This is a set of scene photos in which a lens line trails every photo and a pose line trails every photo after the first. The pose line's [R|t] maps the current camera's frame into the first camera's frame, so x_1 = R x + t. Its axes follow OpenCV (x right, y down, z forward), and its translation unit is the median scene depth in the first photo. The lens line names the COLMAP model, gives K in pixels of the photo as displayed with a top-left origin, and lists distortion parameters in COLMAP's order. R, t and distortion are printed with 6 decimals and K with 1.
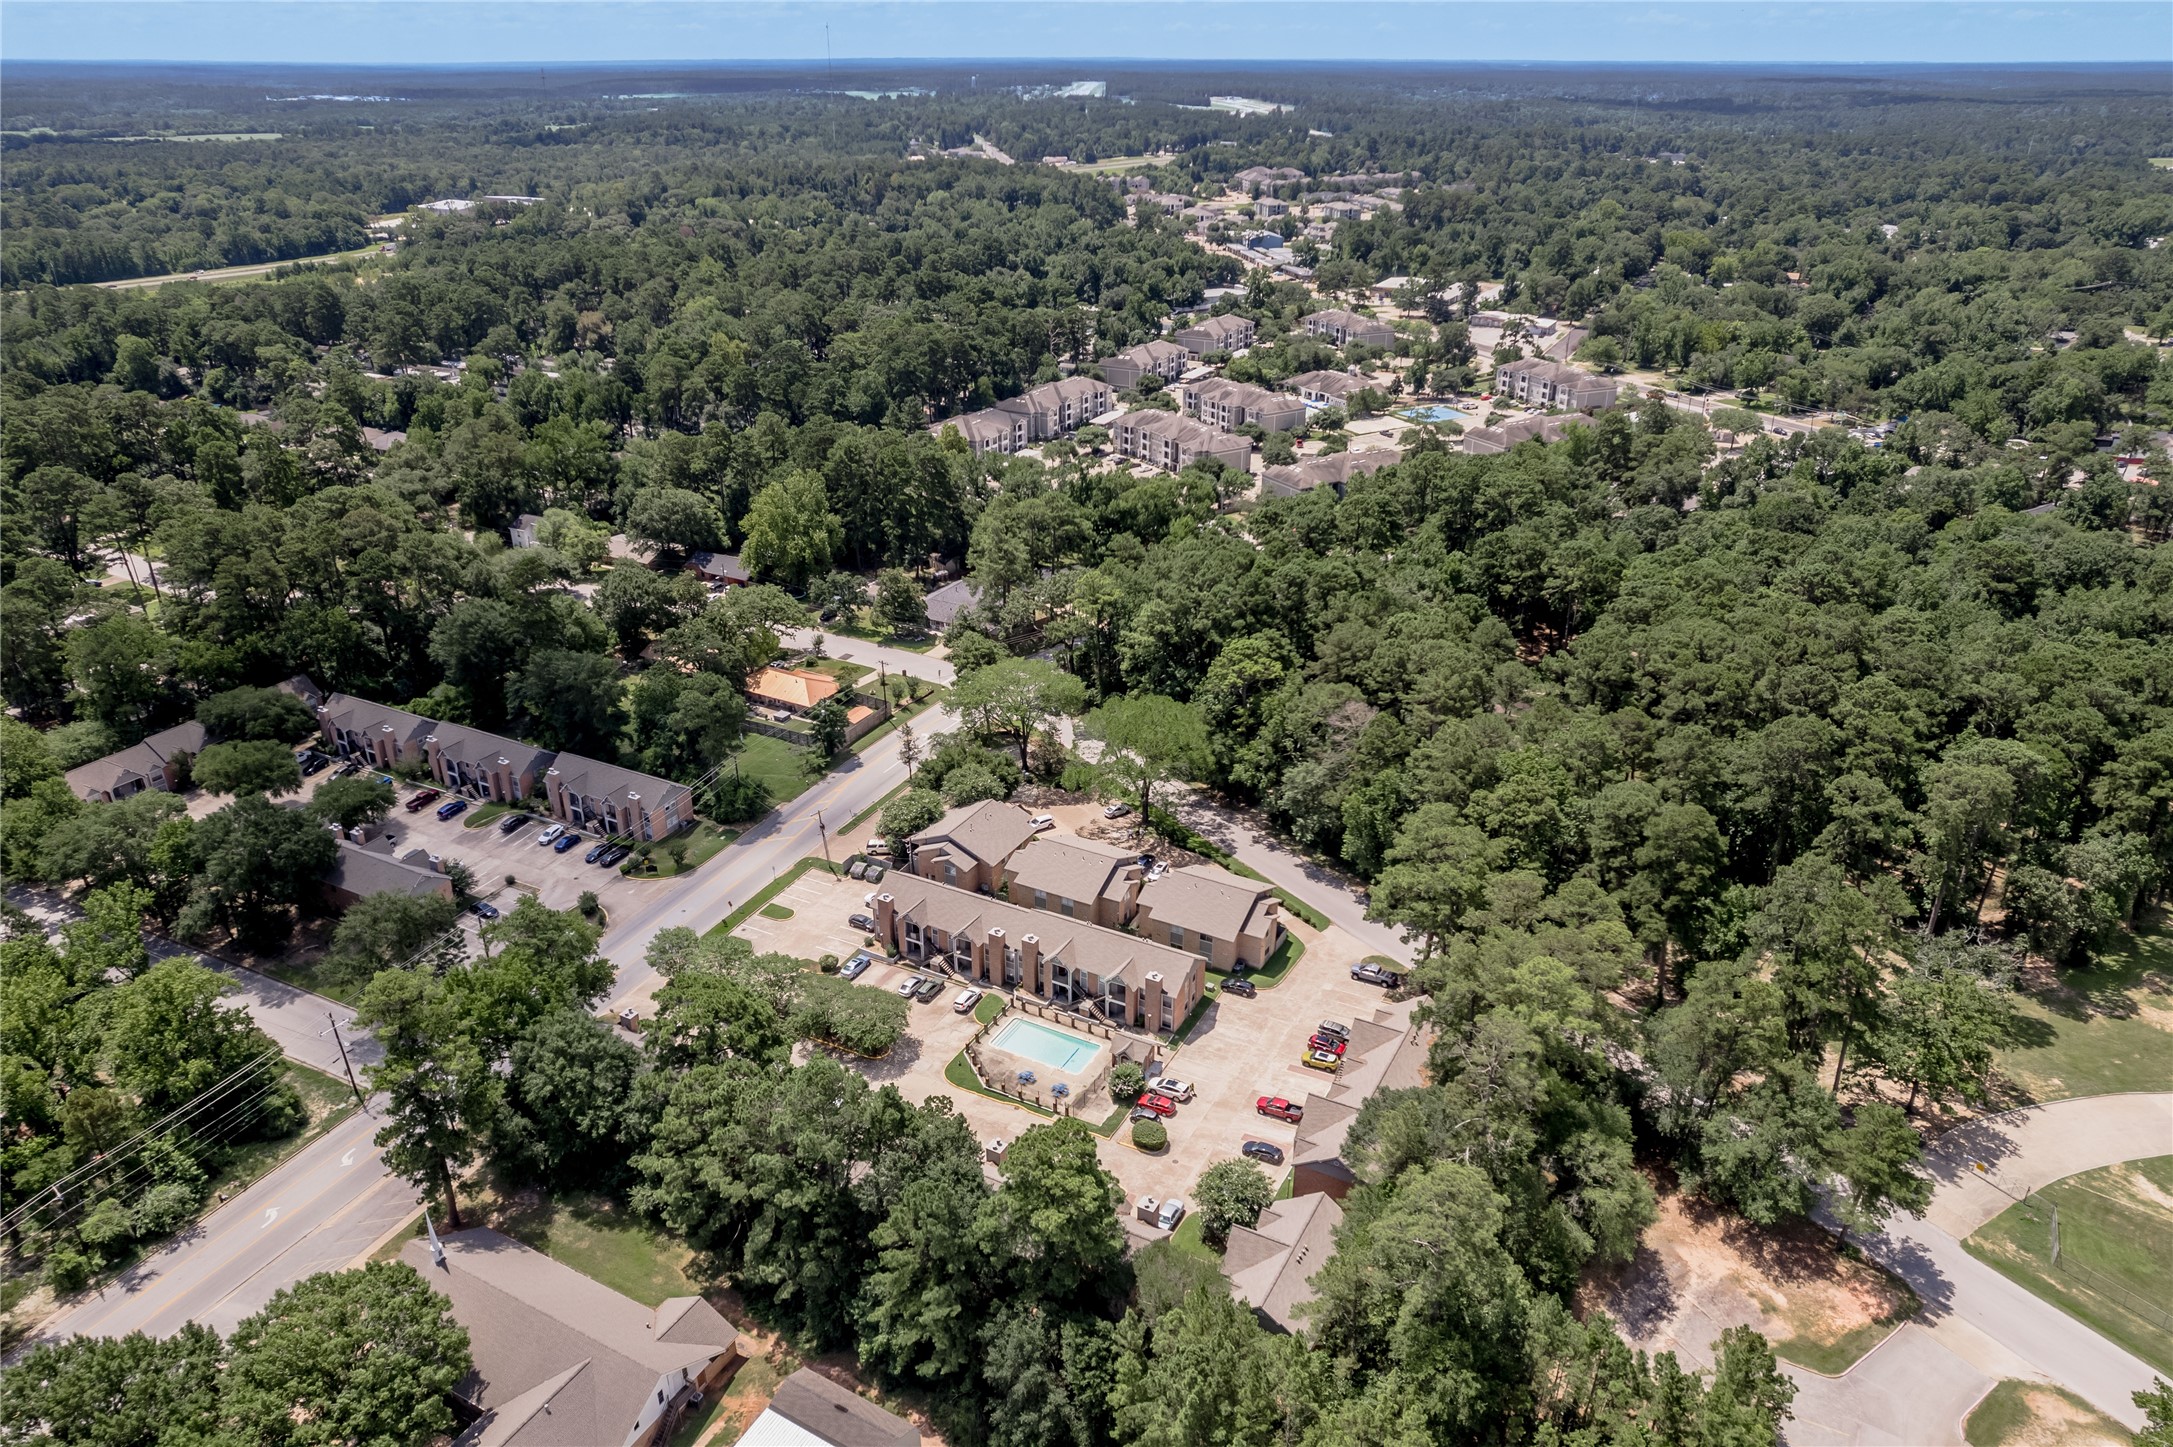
lens RADIAL K [[1423.9, 0, 1090.5], [0, 1423.9, 714.2], [0, 0, 1]] dist [-0.054203, 0.046298]
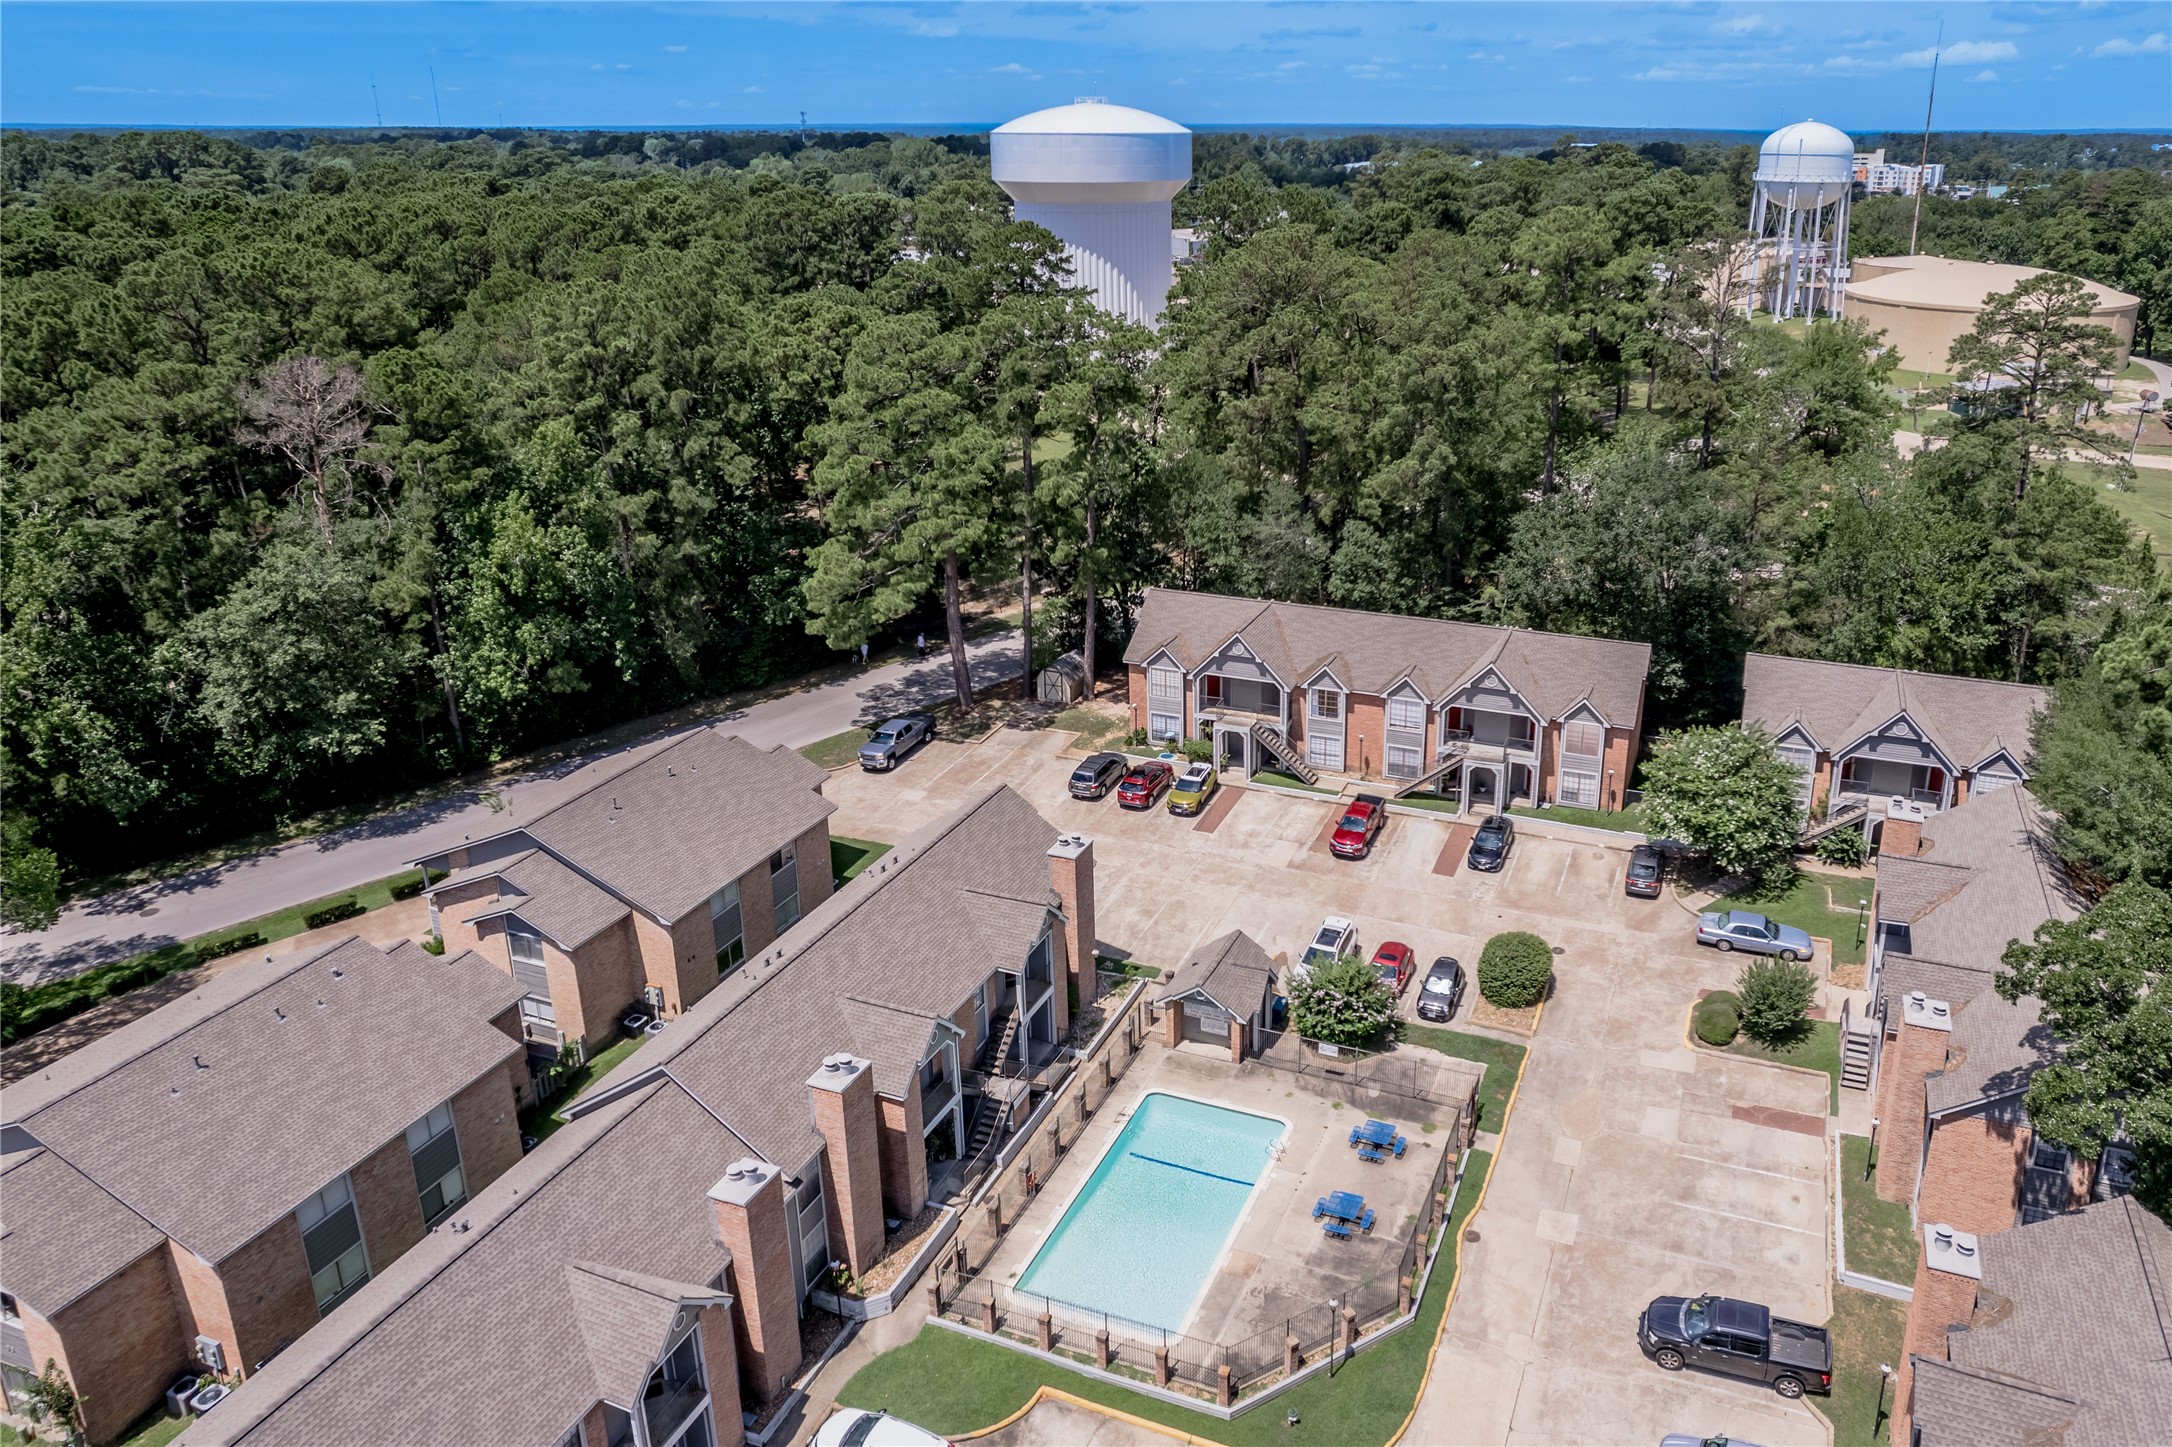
lens RADIAL K [[1510.3, 0, 1244.4], [0, 1510.3, 637.6], [0, 0, 1]] dist [-0.057152, 0.051028]
pose [[-0.144625, -0.325408, 0.934448, -0.217002], [0.415528, 0.837096, 0.355818, 0.017742], [-0.898009, 0.439750, 0.014151, 0.678599]]
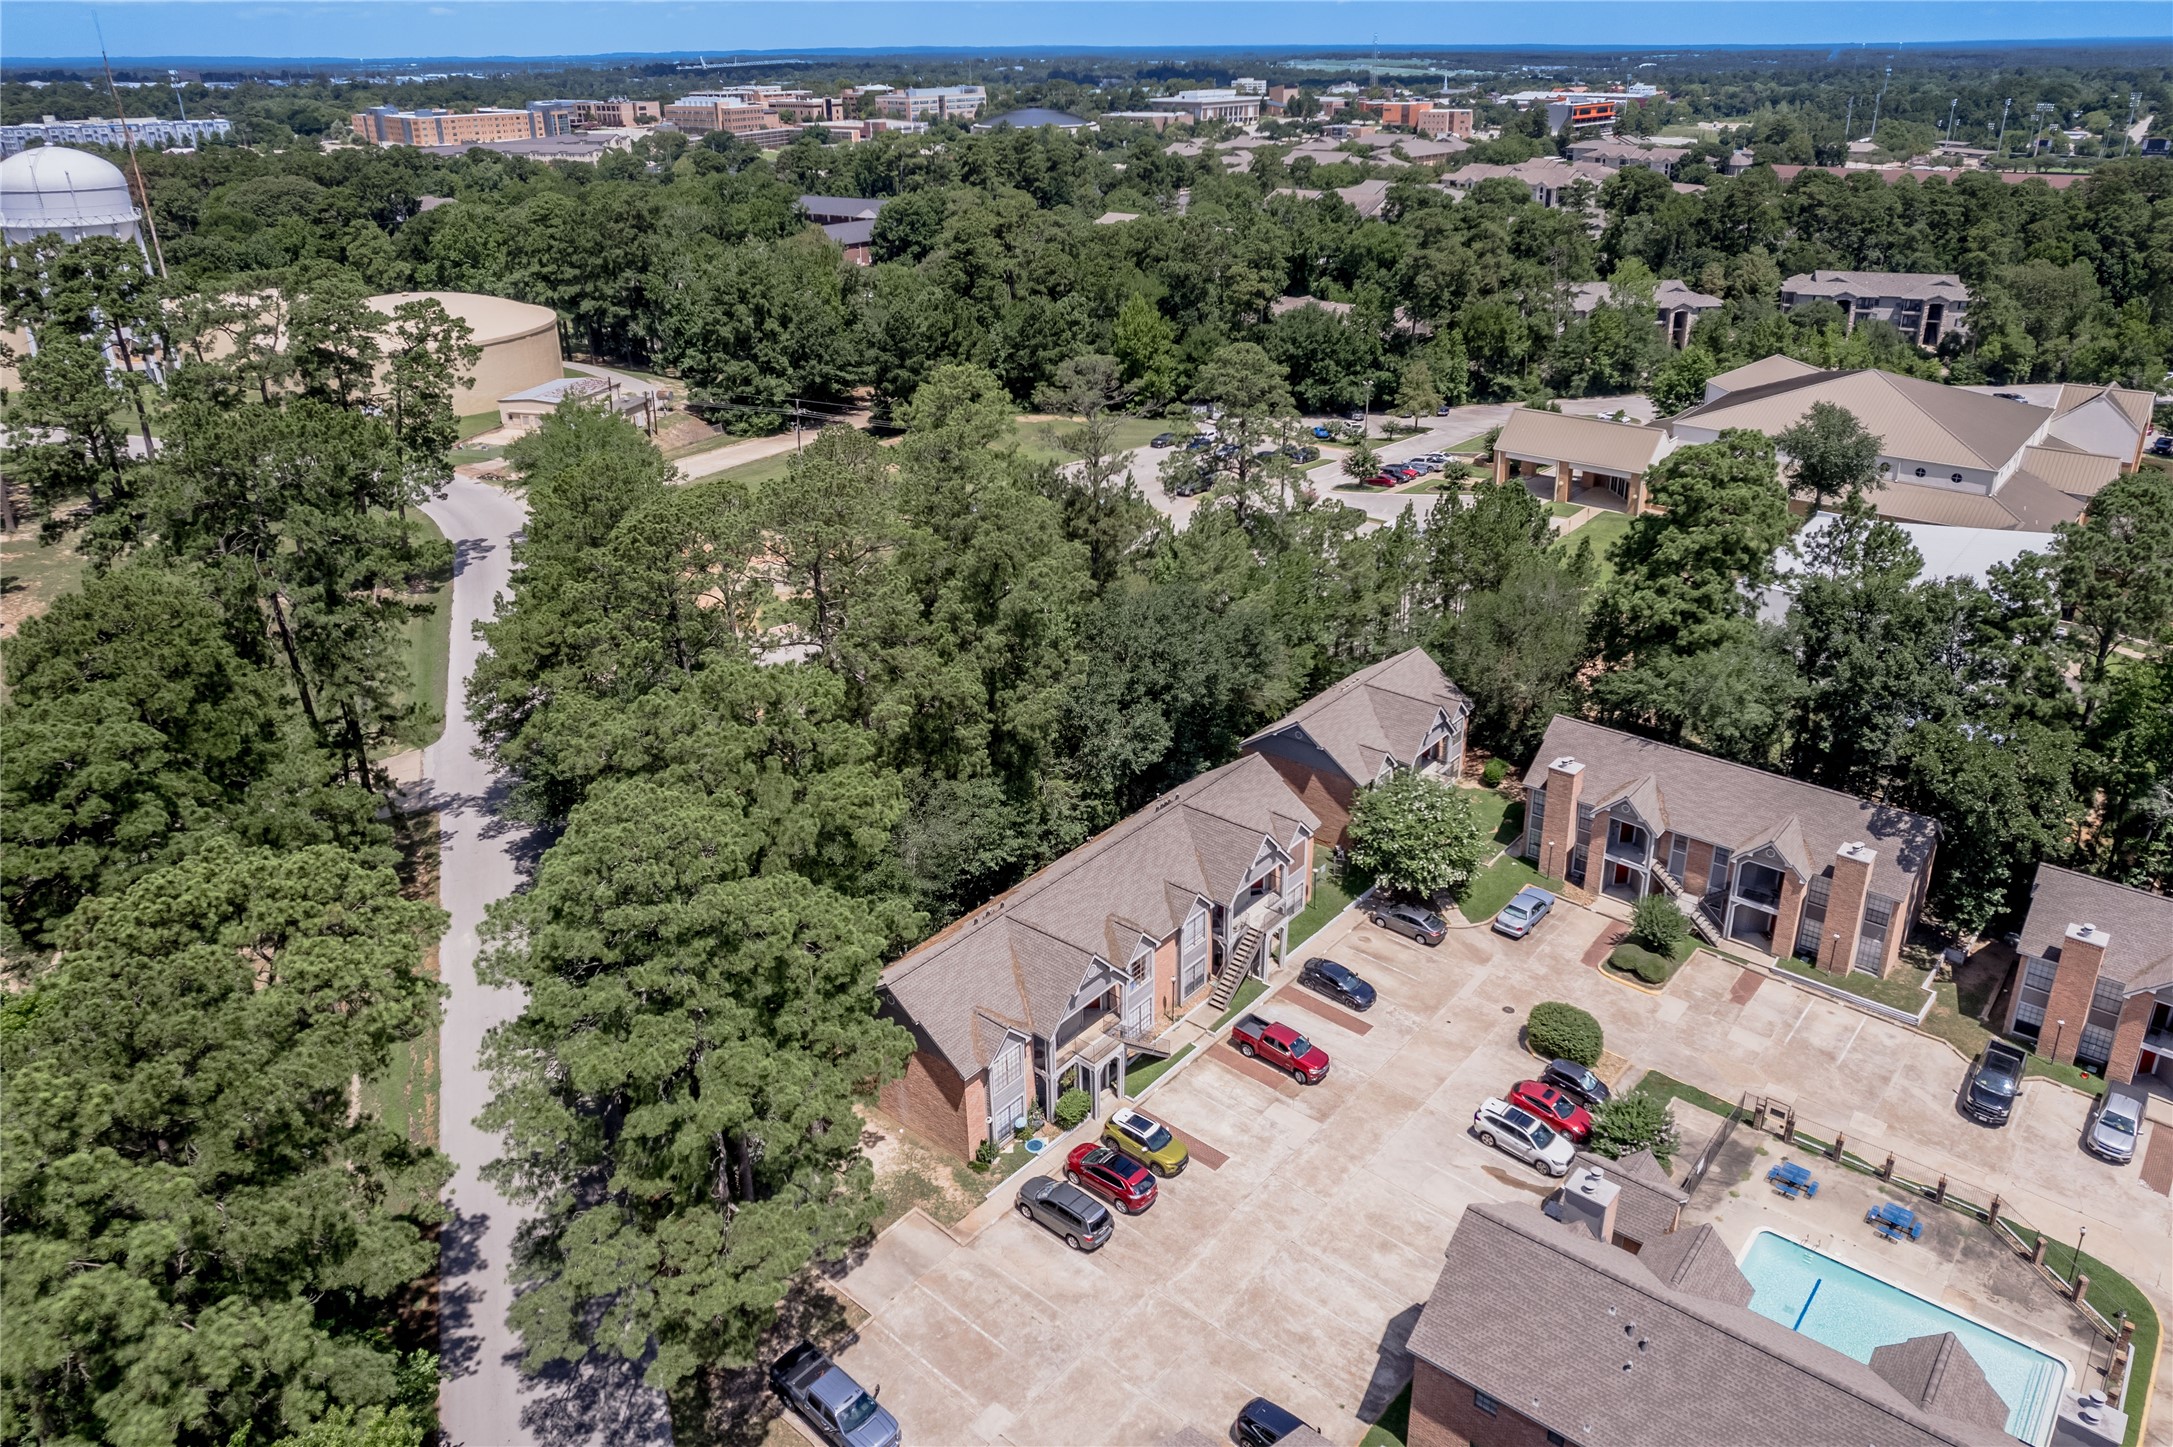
lens RADIAL K [[1529.2, 0, 1138.2], [0, 1529.2, 633.8], [0, 0, 1]] dist [-0.055627, 0.054766]
pose [[-0.985050, -0.061648, 0.160860, 0.073242], [0.074771, 0.688229, 0.721630, -0.120156], [-0.155196, 0.722870, -0.673331, 0.844677]]
